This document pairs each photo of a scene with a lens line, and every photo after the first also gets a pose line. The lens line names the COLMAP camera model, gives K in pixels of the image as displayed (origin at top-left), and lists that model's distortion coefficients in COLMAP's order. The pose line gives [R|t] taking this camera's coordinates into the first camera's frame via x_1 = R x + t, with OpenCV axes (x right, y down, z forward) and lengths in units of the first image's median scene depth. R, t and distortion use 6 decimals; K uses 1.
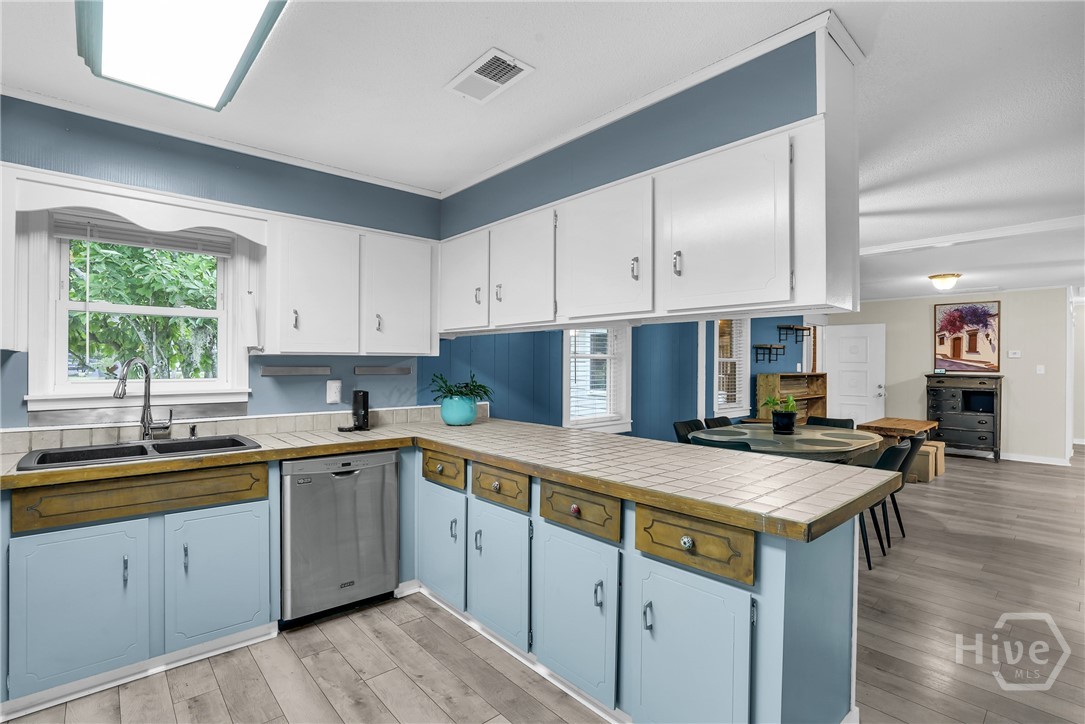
lens RADIAL K [[512.9, 0, 545.7], [0, 512.9, 356.8], [0, 0, 1]] dist [-0.059288, 0.024696]
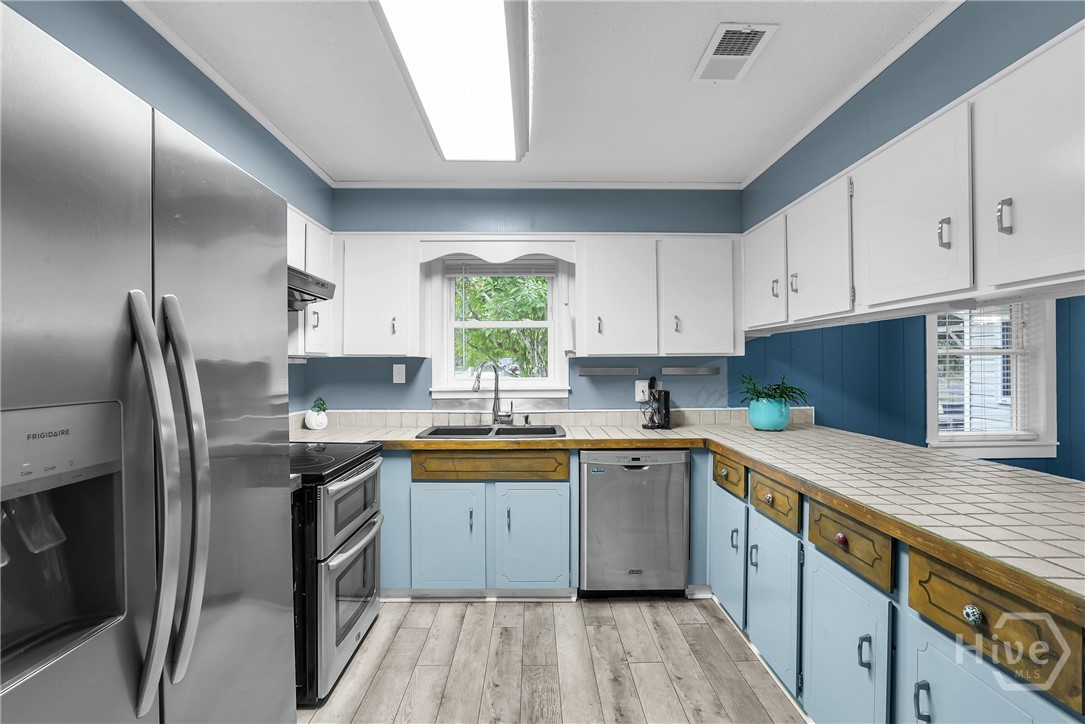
lens RADIAL K [[520.7, 0, 543.2], [0, 520.7, 356.7], [0, 0, 1]] dist [-0.056956, 0.027380]
pose [[0.758603, -0.016913, -0.651333, 0.185292], [0.016255, 0.999843, -0.007031, 0.002029], [0.651350, -0.005254, 0.758759, 0.051780]]
